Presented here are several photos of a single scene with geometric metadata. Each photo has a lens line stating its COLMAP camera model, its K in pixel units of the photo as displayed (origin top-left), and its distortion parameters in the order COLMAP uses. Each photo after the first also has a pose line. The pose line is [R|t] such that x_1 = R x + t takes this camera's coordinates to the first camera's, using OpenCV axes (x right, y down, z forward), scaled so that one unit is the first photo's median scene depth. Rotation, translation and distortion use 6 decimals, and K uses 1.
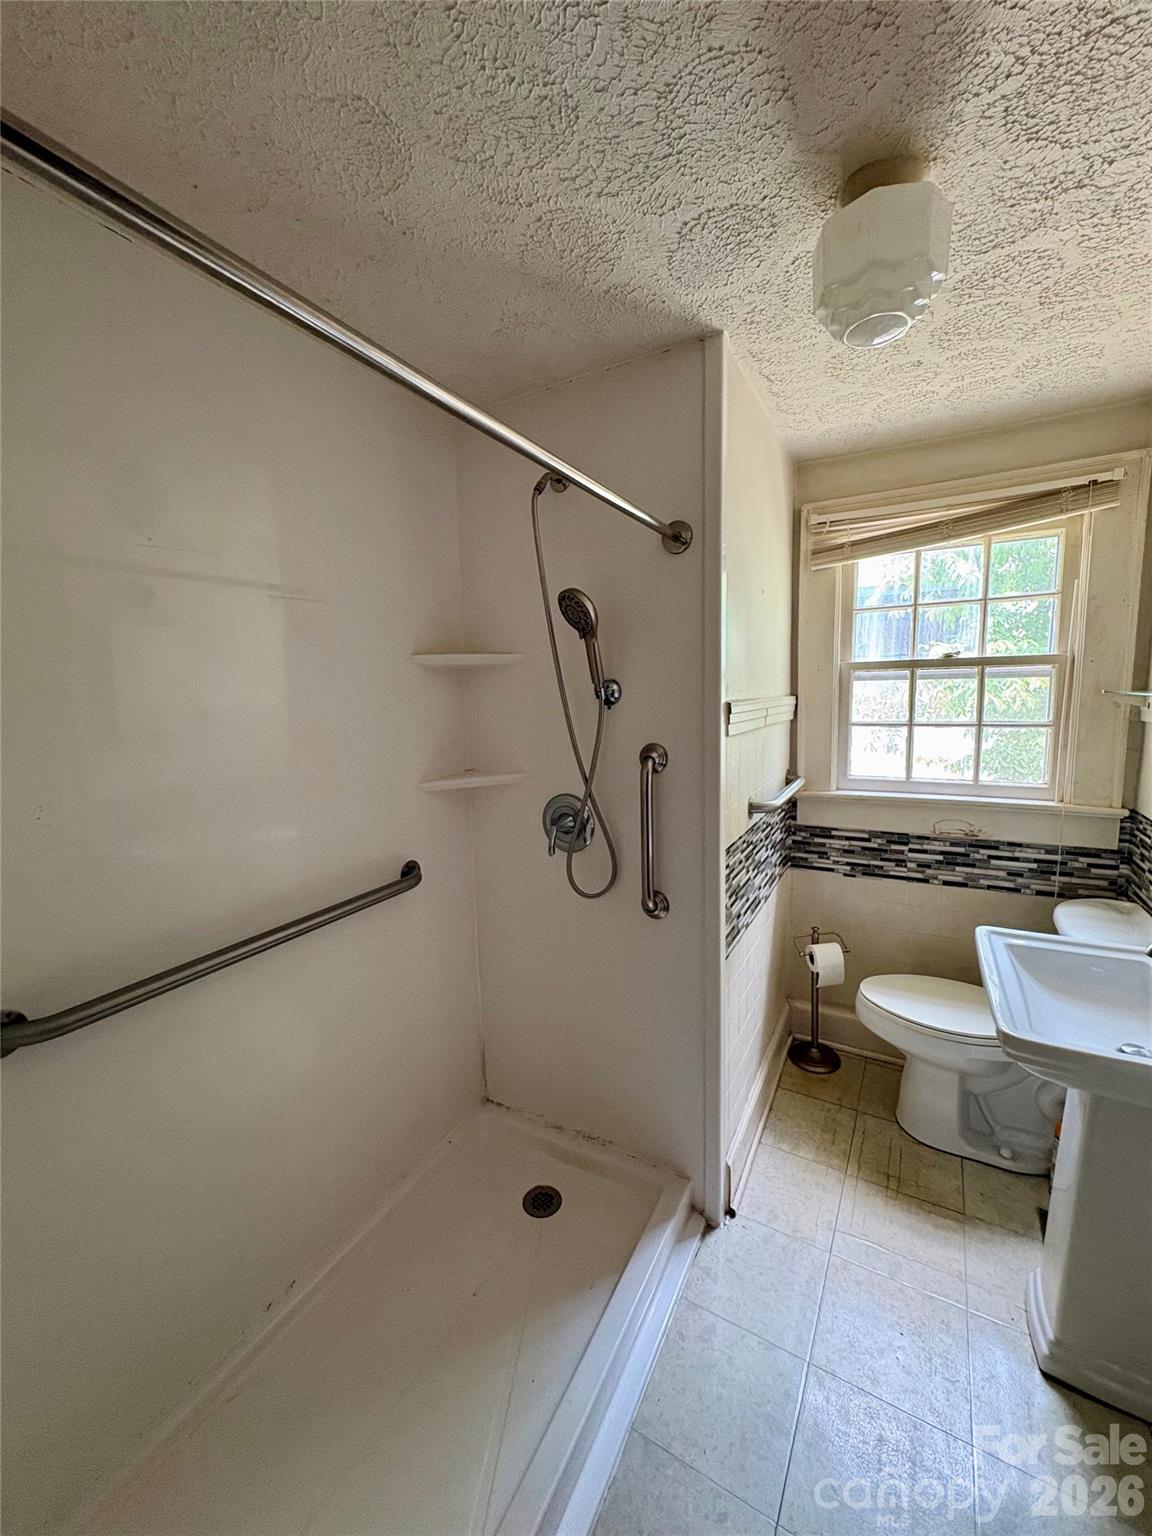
lens RADIAL K [[613.0, 0, 576.0], [0, 613.0, 768.0], [0, 0, 1]] dist [-0.001112, 0.000136]
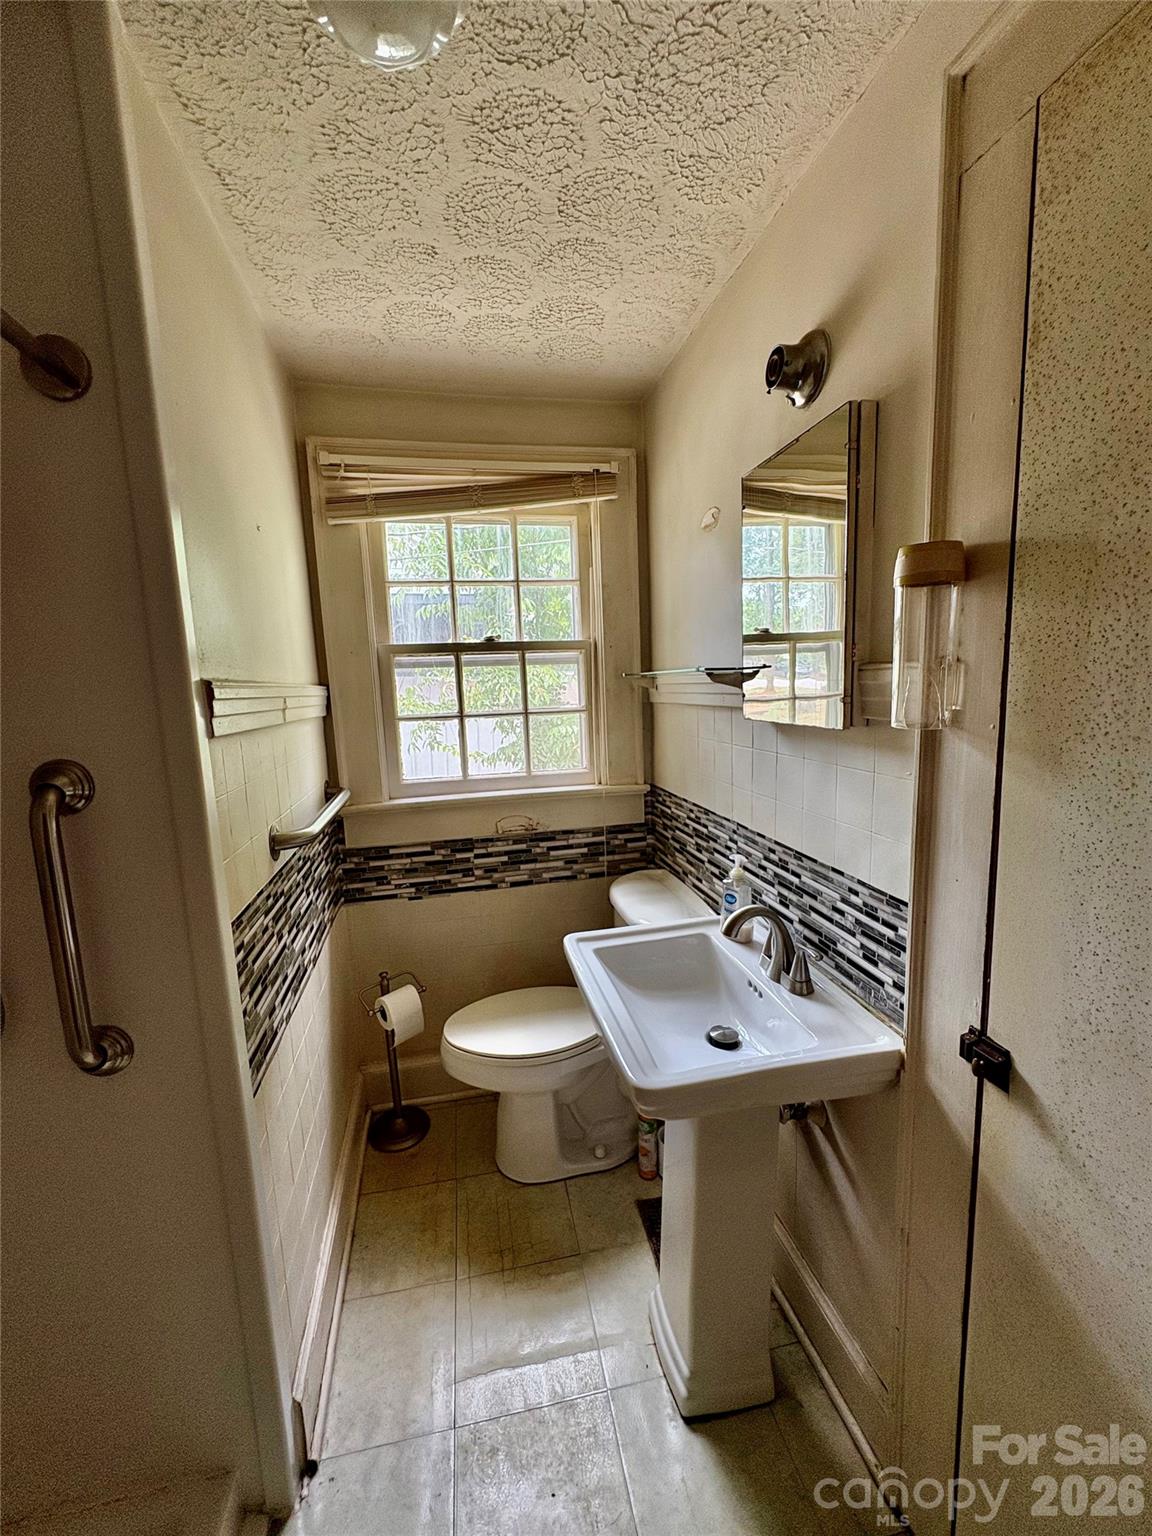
lens RADIAL K [[613.0, 0, 576.0], [0, 613.0, 768.0], [0, 0, 1]] dist [-0.001112, 0.000136]
pose [[0.753808, -0.093077, 0.650469, 0.104103], [0.103053, 0.994413, 0.022867, 0.000963], [-0.648964, 0.049795, 0.759188, 0.265853]]
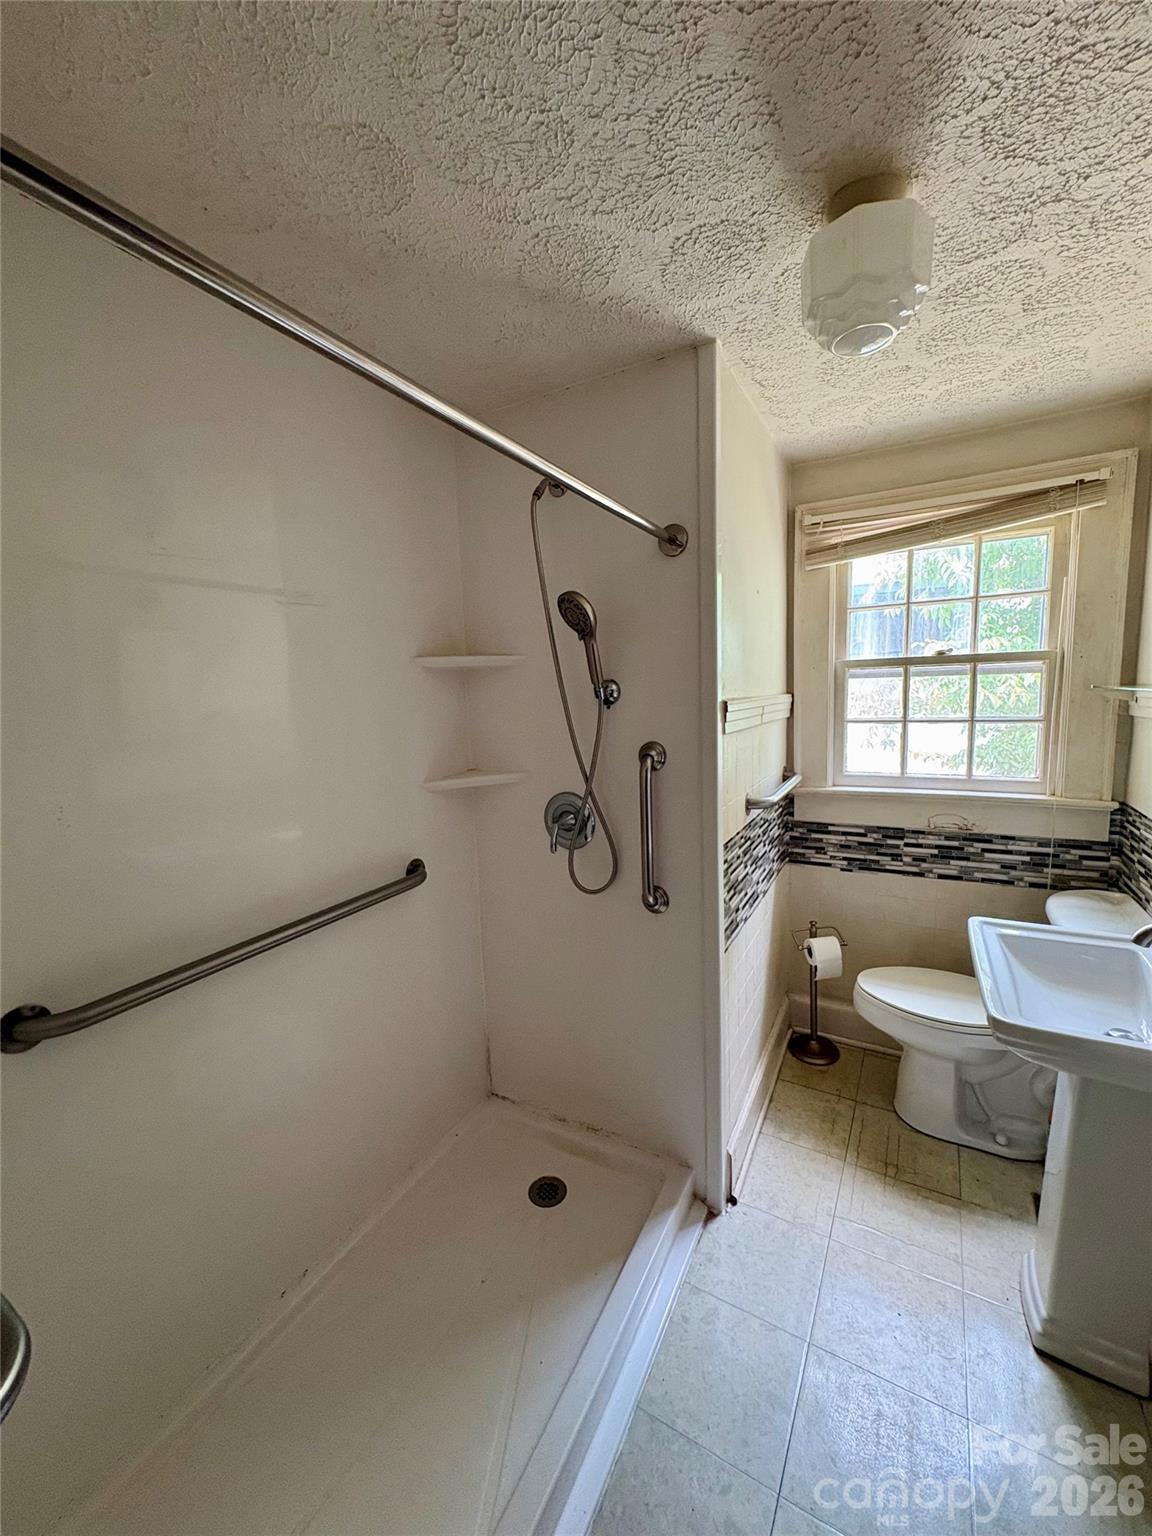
lens RADIAL K [[613.0, 0, 576.0], [0, 613.0, 768.0], [0, 0, 1]] dist [-0.001112, 0.000136]
pose [[0.999951, -0.009814, 0.001060, -0.001744], [0.009815, 0.999952, -0.000341, 0.002564], [-0.001057, 0.000351, 0.999999, -0.019731]]
